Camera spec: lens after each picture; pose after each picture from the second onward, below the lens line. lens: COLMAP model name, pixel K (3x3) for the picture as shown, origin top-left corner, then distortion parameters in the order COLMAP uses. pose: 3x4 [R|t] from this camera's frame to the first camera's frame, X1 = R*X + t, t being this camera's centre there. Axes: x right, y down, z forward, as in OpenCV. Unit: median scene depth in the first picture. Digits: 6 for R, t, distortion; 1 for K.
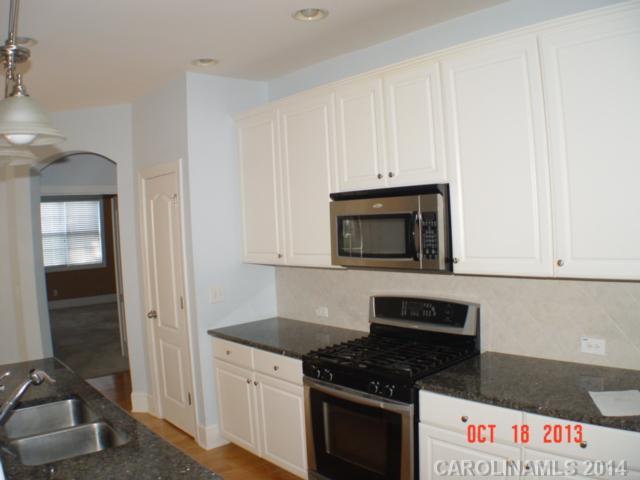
lens RADIAL K [[507.1, 0, 320.0], [0, 507.1, 240.0], [0, 0, 1]] dist [-0.234260, 0.000265]
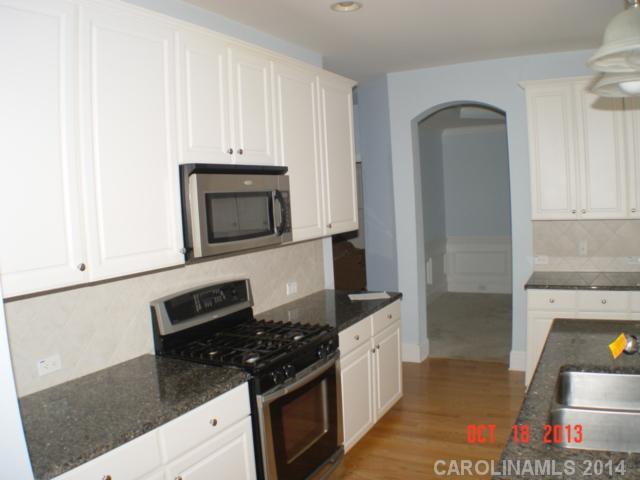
lens RADIAL K [[507.1, 0, 320.0], [0, 507.1, 240.0], [0, 0, 1]] dist [-0.234260, 0.000265]
pose [[-0.275155, -0.023510, 0.961112, -0.772034], [0.108364, 0.992572, 0.055303, 0.000607], [-0.955273, 0.119367, -0.270564, 1.065842]]
